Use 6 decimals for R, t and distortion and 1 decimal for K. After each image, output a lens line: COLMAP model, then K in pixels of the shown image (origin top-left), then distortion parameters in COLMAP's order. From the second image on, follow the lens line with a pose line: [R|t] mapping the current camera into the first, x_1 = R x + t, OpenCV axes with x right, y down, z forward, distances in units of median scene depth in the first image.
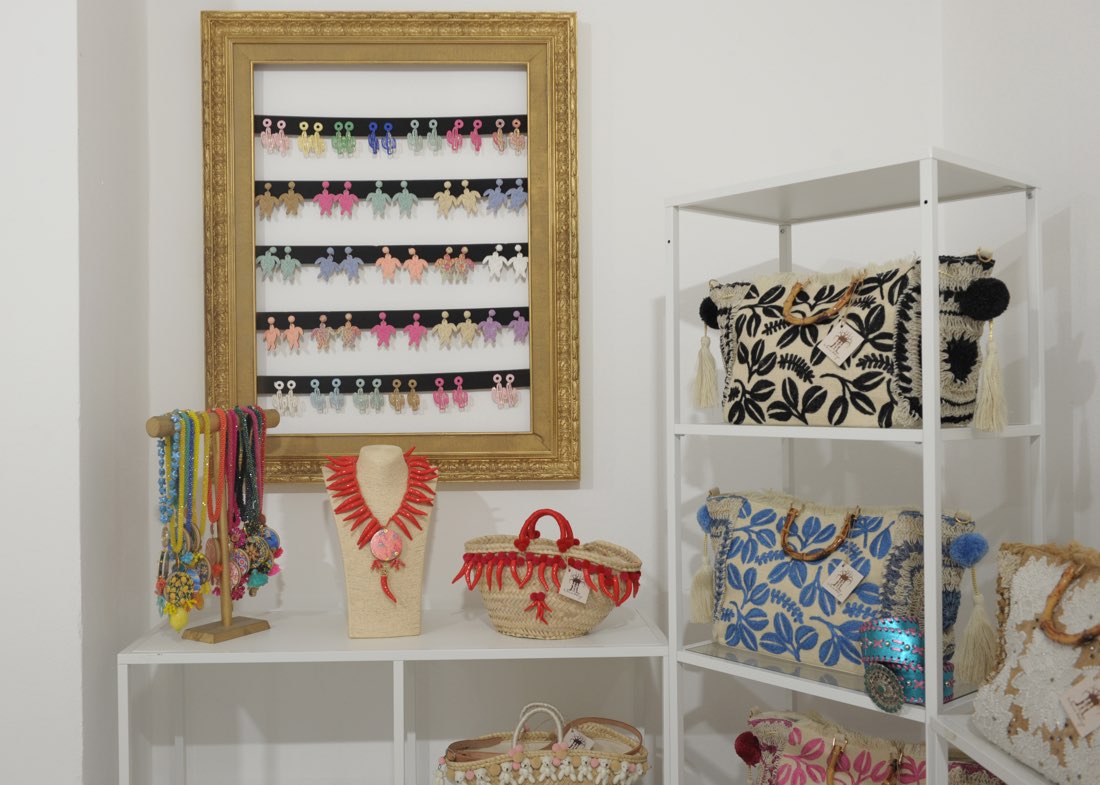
lens RADIAL K [[1067.5, 0, 550.0], [0, 1067.5, 393.1], [0, 0, 1]] dist [0.000359, 0.000000]
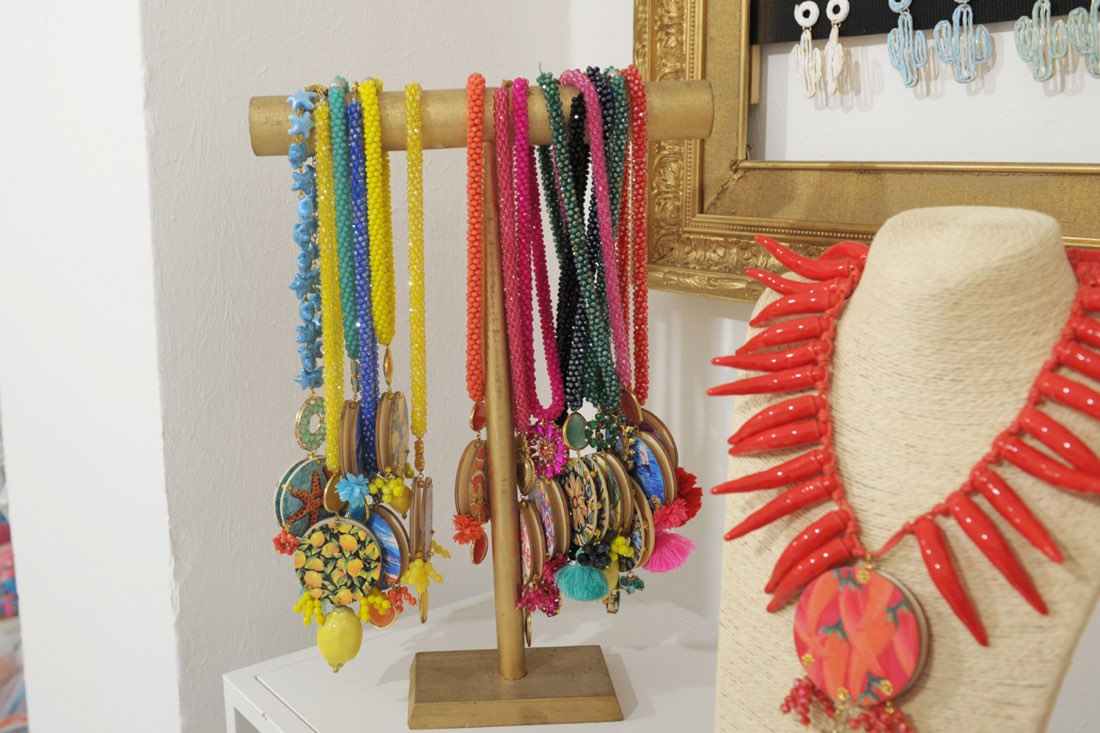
lens RADIAL K [[1031.5, 0, 550.4], [0, 1031.5, 367.2], [0, 0, 1]] dist [-0.060048, 0.000000]
pose [[0.556898, 0.164386, -0.814151, -0.019695], [0.003982, 0.979679, 0.200532, 0.039502], [0.830571, -0.114917, 0.544927, 0.800892]]
